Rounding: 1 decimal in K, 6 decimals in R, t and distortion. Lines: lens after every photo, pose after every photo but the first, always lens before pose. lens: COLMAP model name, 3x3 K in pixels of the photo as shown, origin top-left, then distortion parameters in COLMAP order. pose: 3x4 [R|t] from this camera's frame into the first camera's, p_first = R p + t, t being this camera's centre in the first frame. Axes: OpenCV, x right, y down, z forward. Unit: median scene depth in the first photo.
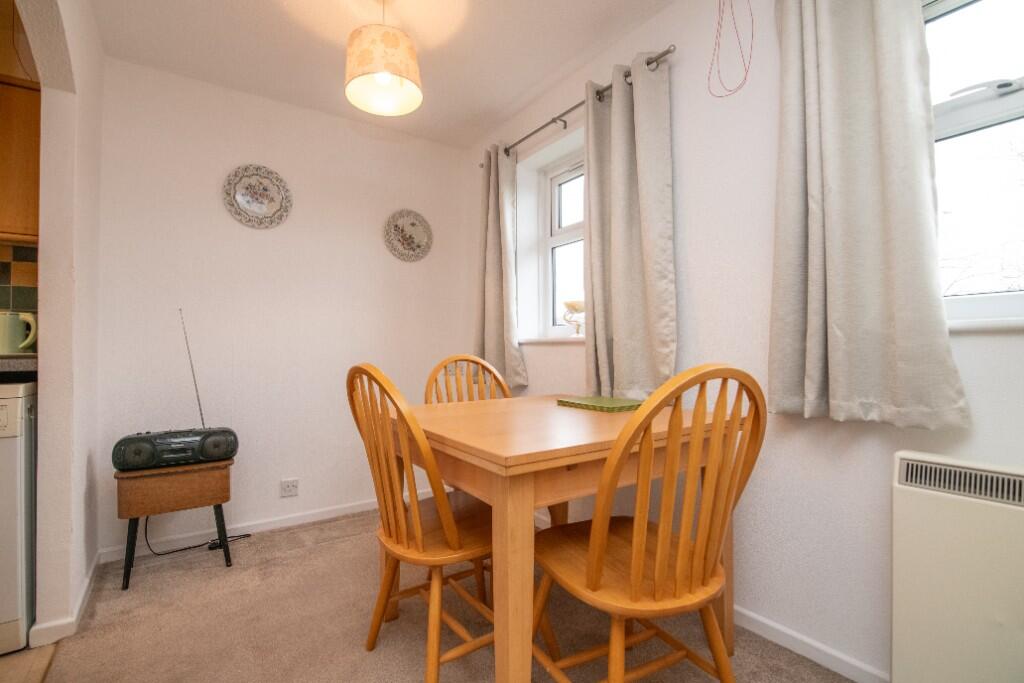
lens RADIAL K [[459.0, 0, 516.9], [0, 459.0, 343.7], [0, 0, 1]] dist [-0.019688, 0.000456]
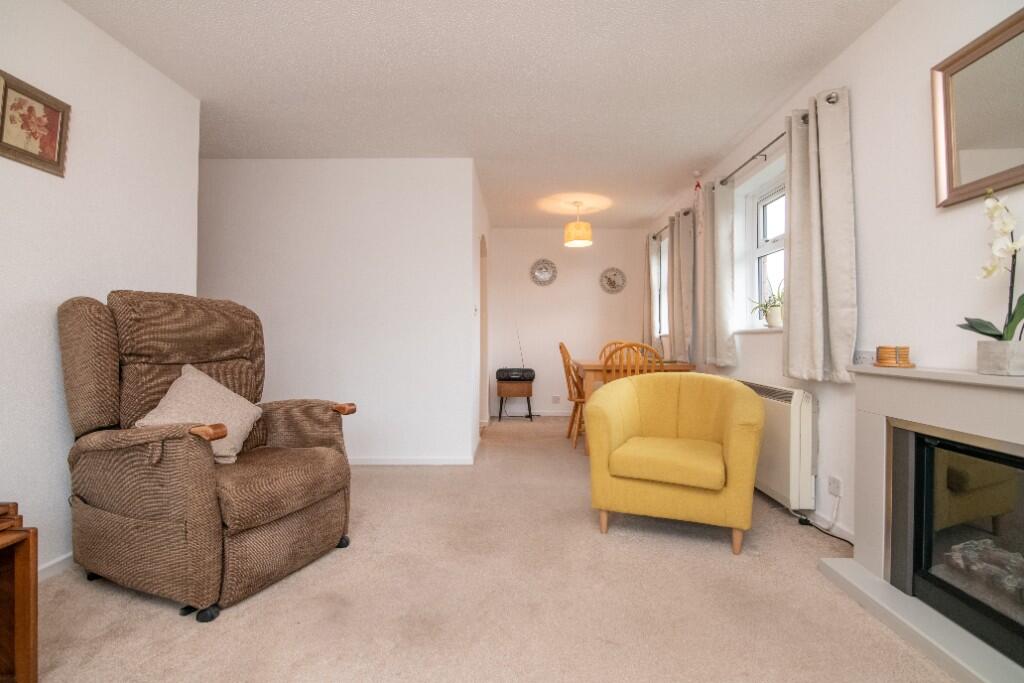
lens RADIAL K [[459.0, 0, 510.0], [0, 459.0, 338.3], [0, 0, 1]] dist [-0.019688, 0.000456]
pose [[0.805149, -0.004891, -0.593052, 0.541092], [0.008841, 0.999954, 0.003756, -0.007423], [0.593007, -0.008267, 0.805155, -0.779734]]
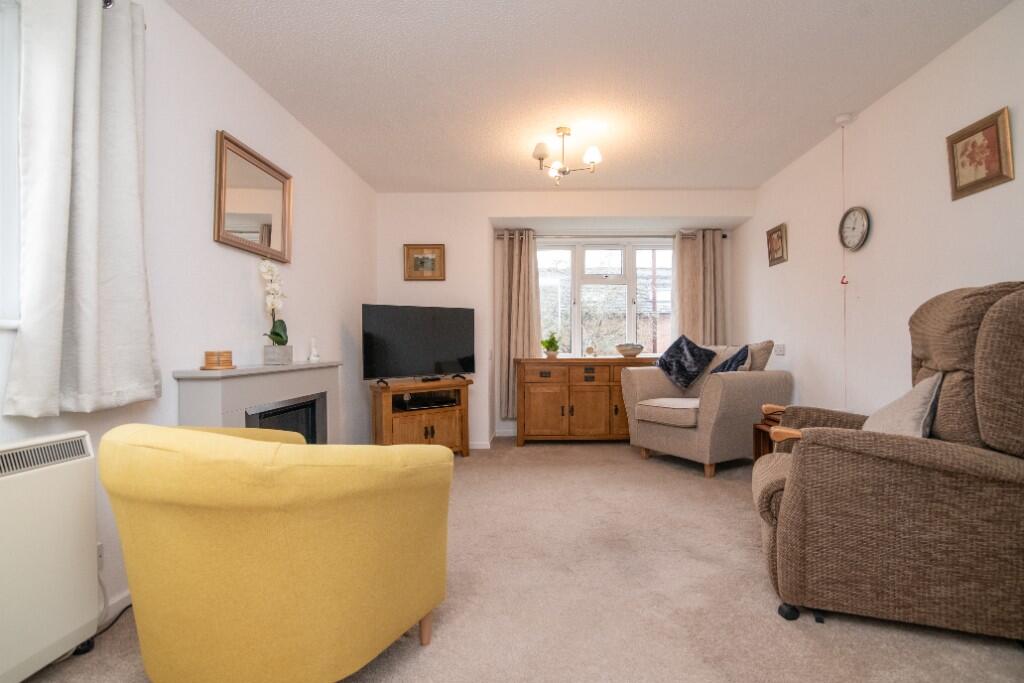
lens RADIAL K [[459.0, 0, 517.1], [0, 459.0, 341.5], [0, 0, 1]] dist [-0.019688, 0.000456]
pose [[-0.783258, 0.004411, 0.621682, -1.600809], [-0.006123, 0.999872, -0.014808, 0.022311], [-0.621667, -0.015405, -0.783130, 2.330139]]
